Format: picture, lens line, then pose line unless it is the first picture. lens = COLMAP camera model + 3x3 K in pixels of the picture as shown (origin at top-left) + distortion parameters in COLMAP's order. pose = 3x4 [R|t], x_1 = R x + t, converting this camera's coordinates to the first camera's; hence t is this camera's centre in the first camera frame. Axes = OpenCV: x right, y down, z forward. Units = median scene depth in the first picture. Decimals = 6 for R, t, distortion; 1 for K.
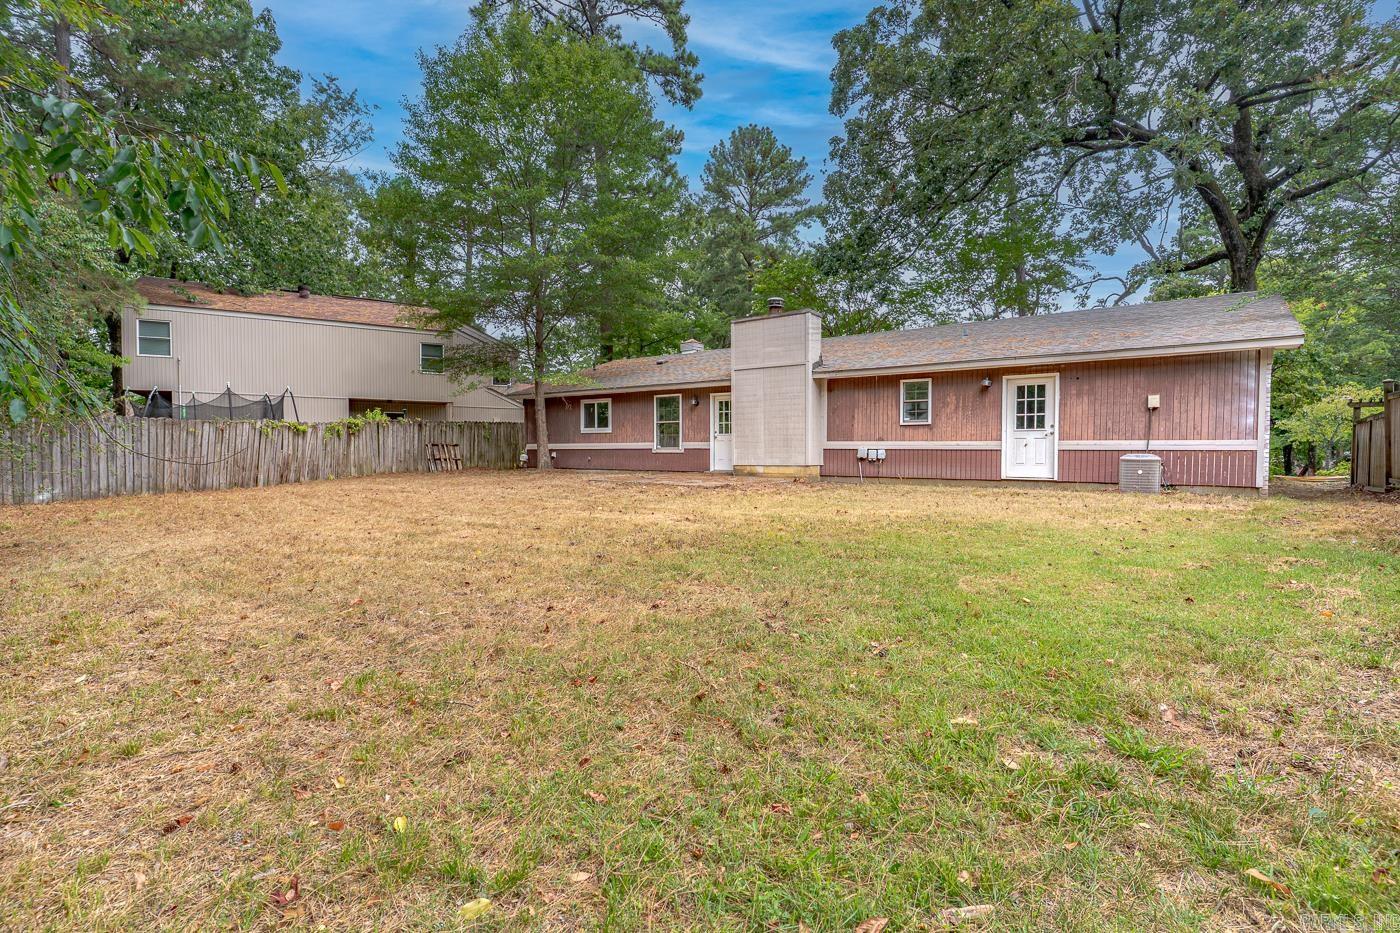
lens RADIAL K [[667.5, 0, 696.7], [0, 667.5, 464.6], [0, 0, 1]] dist [0.000854, 0.000190]
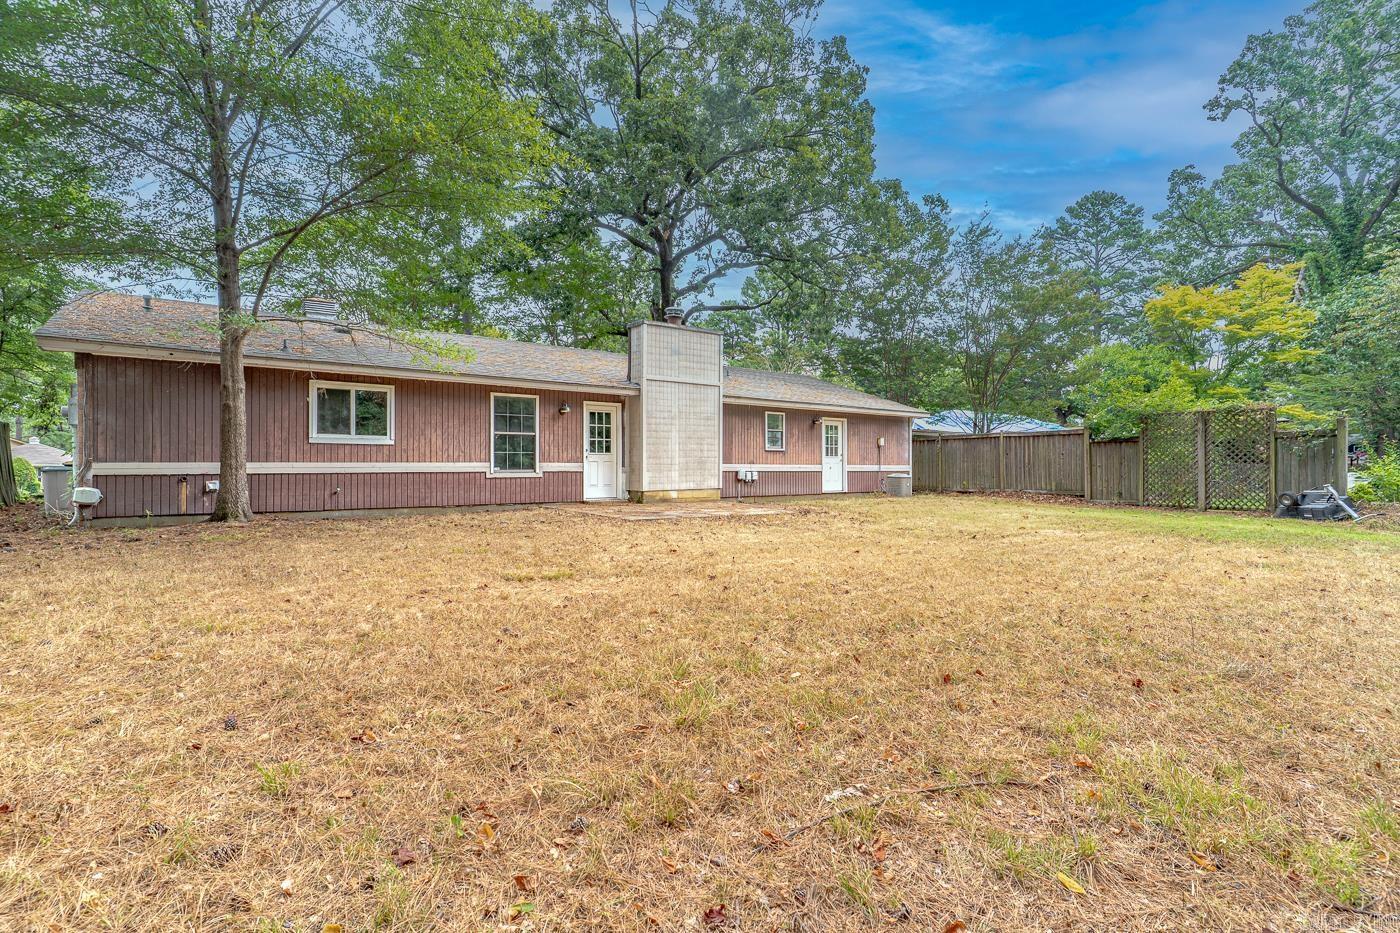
lens RADIAL K [[667.5, 0, 696.7], [0, 667.5, 464.6], [0, 0, 1]] dist [0.000854, 0.000190]
pose [[0.271738, -0.000676, 0.962371, -0.797070], [0.017799, 0.999832, -0.004323, -0.030055], [-0.962207, 0.018304, 0.271704, 0.758765]]
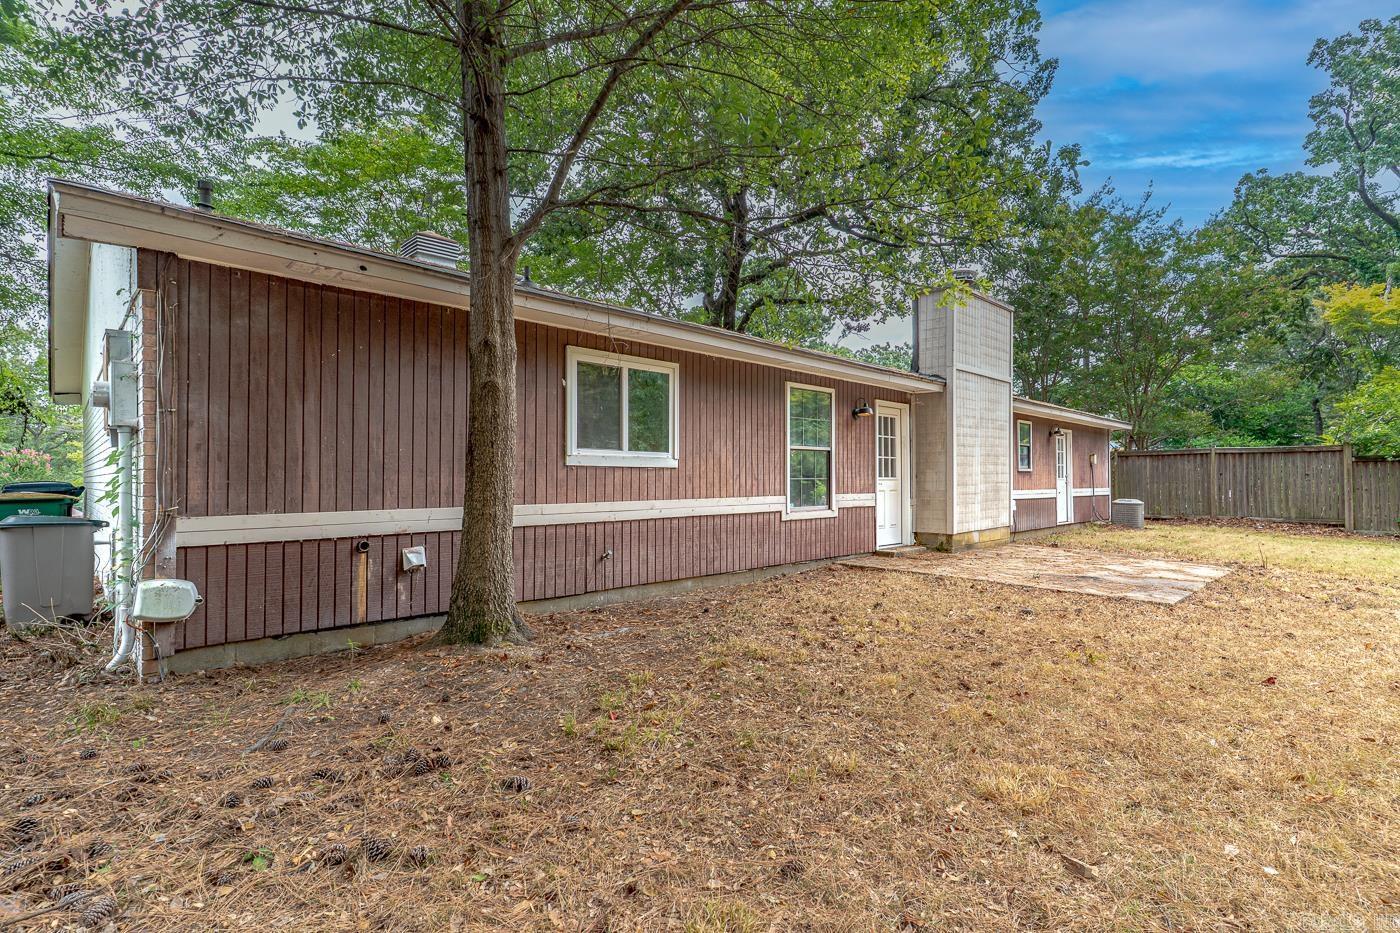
lens RADIAL K [[667.5, 0, 696.7], [0, 667.5, 464.6], [0, 0, 1]] dist [0.000854, 0.000190]
pose [[0.151120, 0.017985, 0.988352, -0.583399], [0.019433, 0.999587, -0.021161, -0.054687], [-0.988324, 0.022405, 0.150708, 1.215106]]
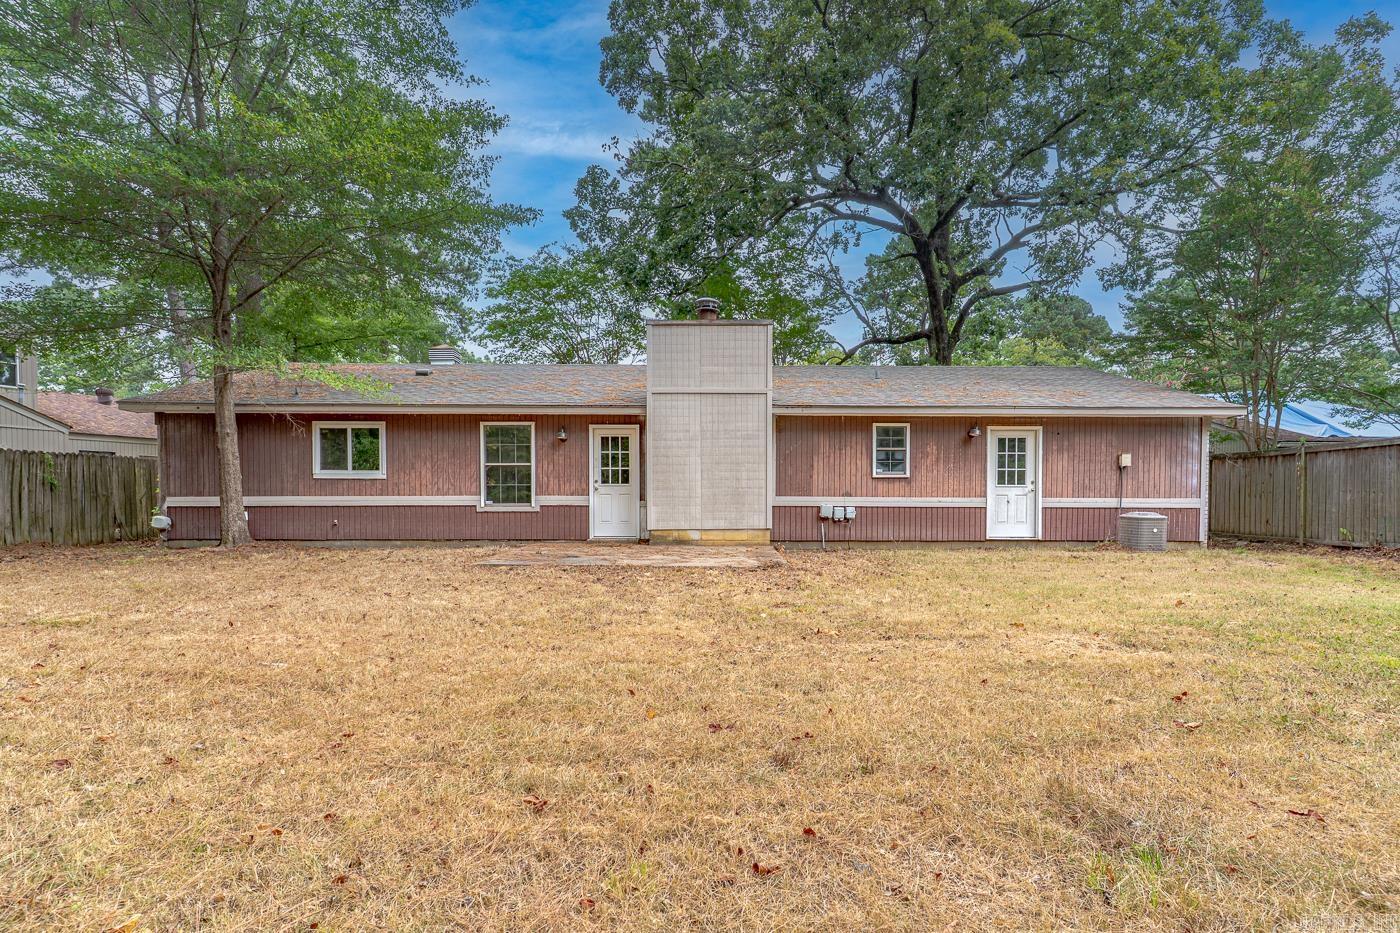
lens RADIAL K [[680.0, 0, 700.4], [0, 680.0, 514.4], [0, 0, 1]] dist [0.001699, -0.000028]
pose [[0.789788, -0.016368, 0.613161, -0.362778], [0.013055, 0.999866, 0.009875, -0.023200], [-0.613241, 0.000206, 0.789896, 0.439340]]
